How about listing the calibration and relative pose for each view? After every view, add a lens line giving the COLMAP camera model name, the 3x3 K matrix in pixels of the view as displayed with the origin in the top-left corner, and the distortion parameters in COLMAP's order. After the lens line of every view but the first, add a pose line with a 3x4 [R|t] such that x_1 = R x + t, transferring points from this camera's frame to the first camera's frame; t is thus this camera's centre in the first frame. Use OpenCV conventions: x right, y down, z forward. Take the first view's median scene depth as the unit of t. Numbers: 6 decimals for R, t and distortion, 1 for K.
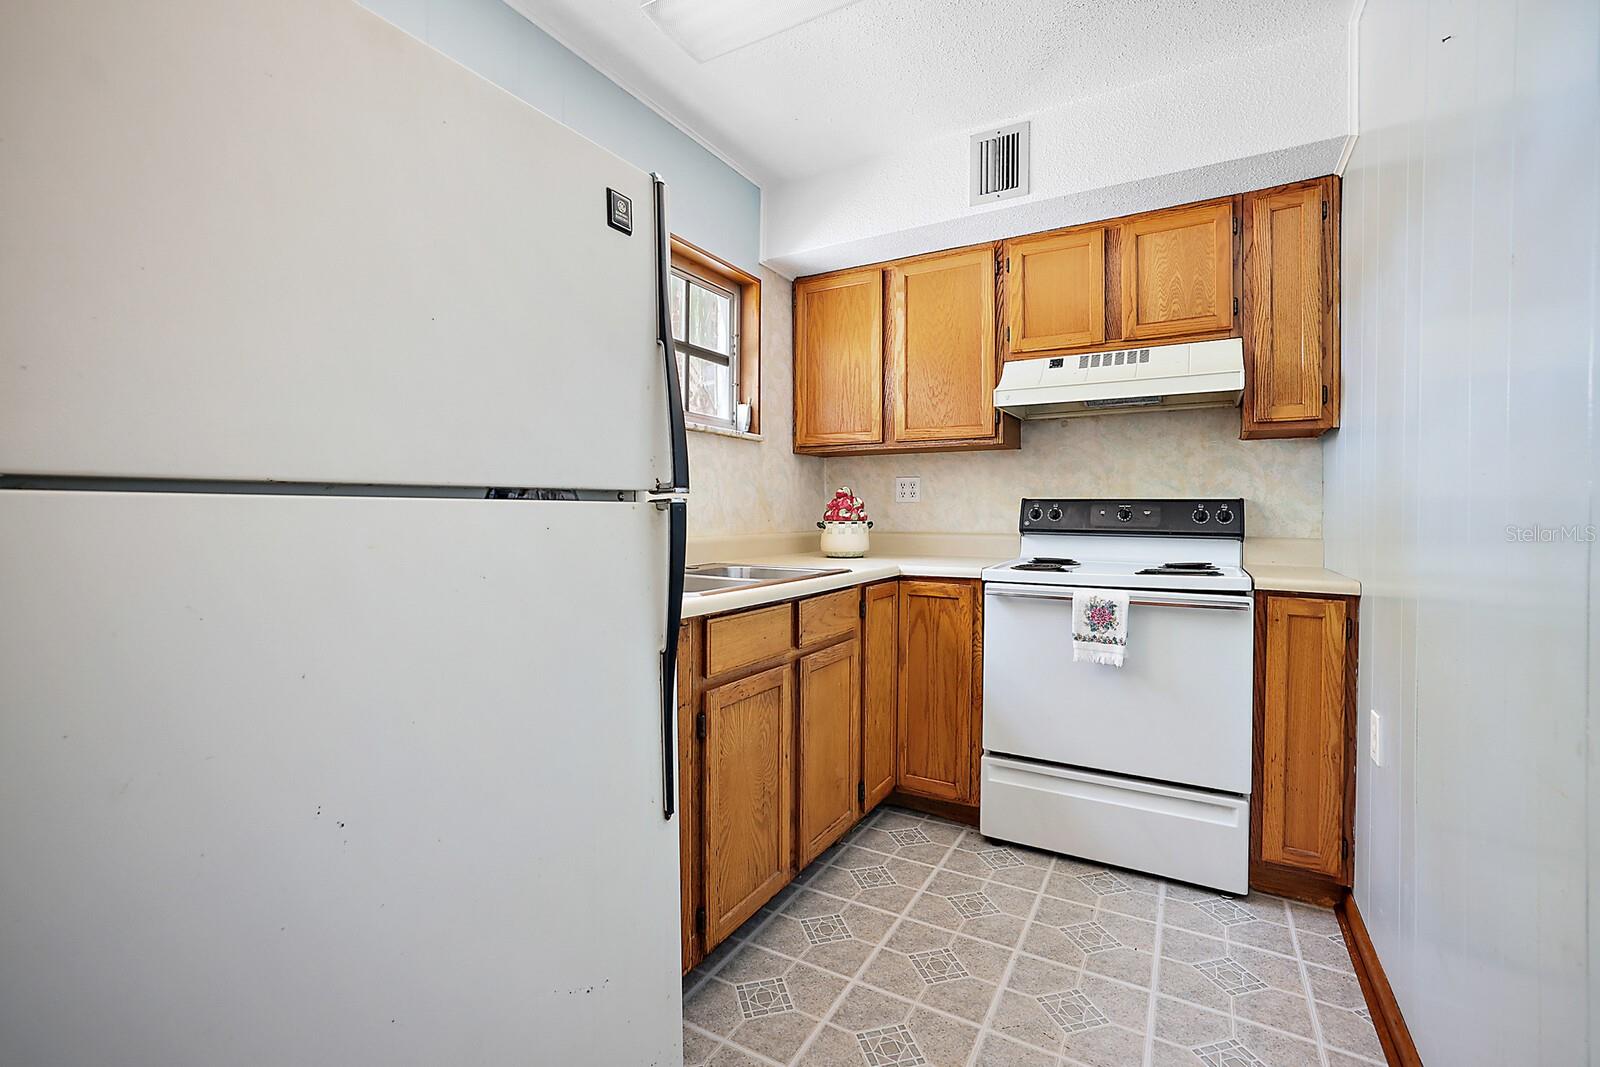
lens RADIAL K [[690.8, 0, 792.2], [0, 690.8, 511.2], [0, 0, 1]] dist [-0.020323, 0.003414]
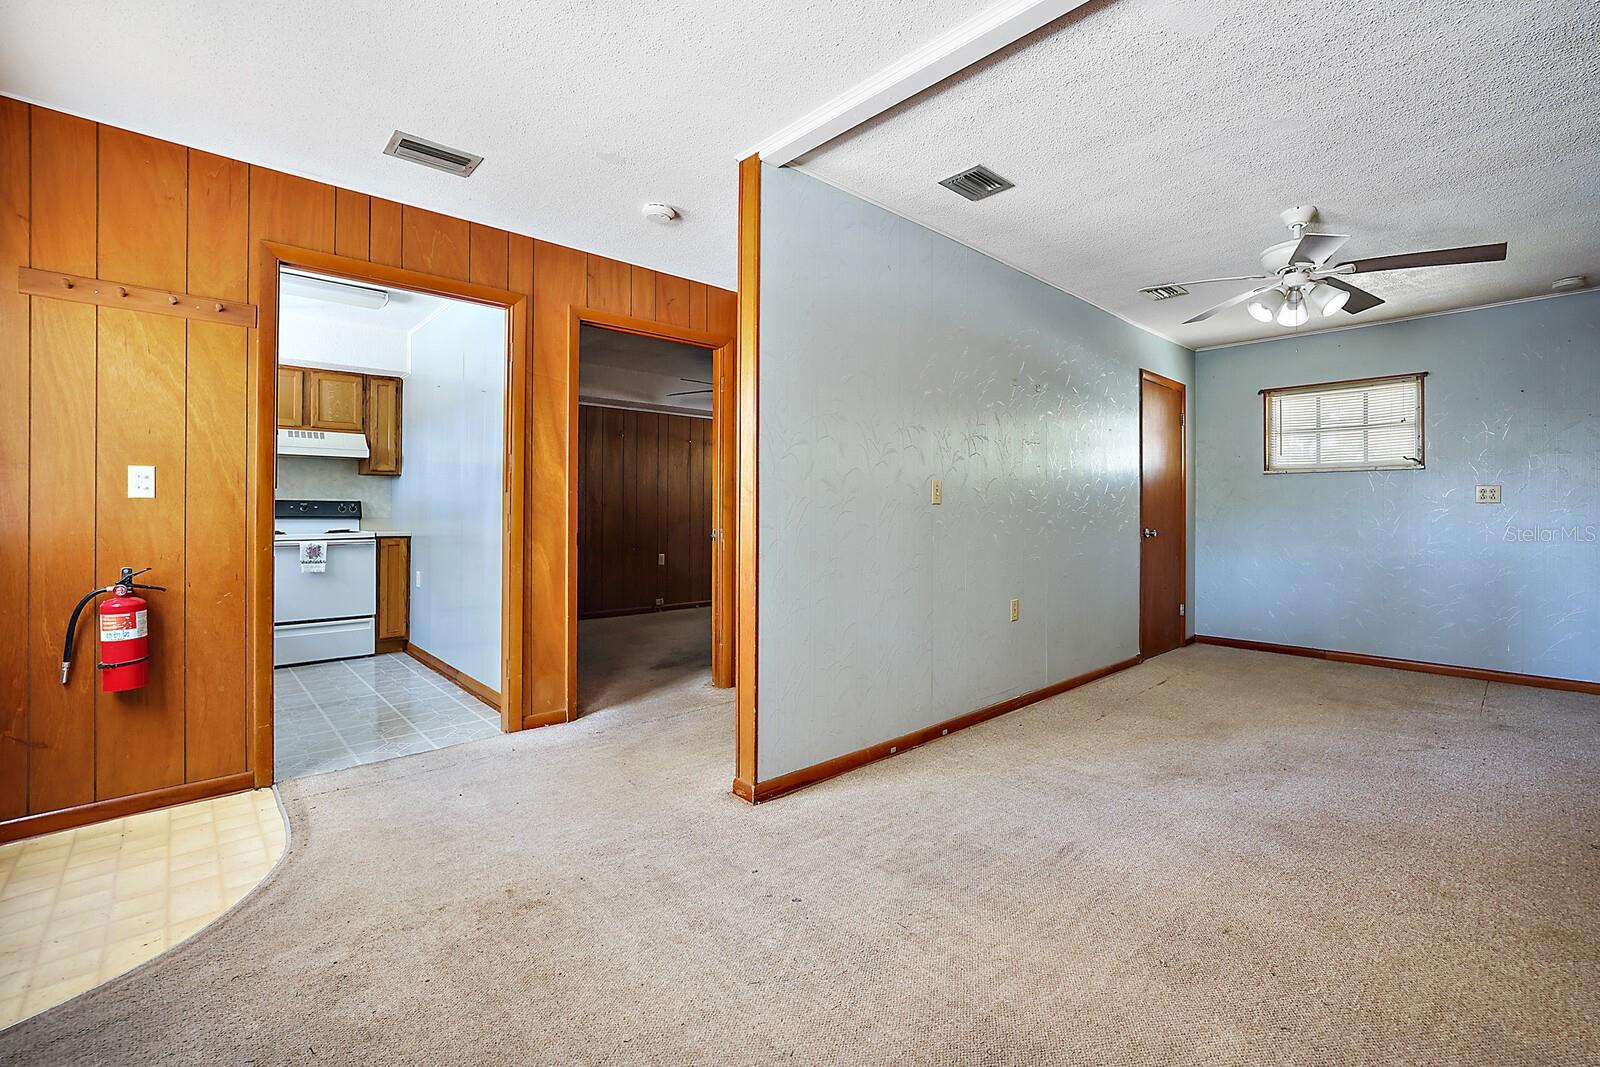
lens RADIAL K [[690.8, 0, 792.2], [0, 690.8, 511.2], [0, 0, 1]] dist [-0.020323, 0.003414]
pose [[0.298663, -0.004806, 0.954346, -1.208189], [-0.002997, 0.999978, 0.005974, -0.003163], [-0.954354, -0.004645, 0.298642, -1.164288]]
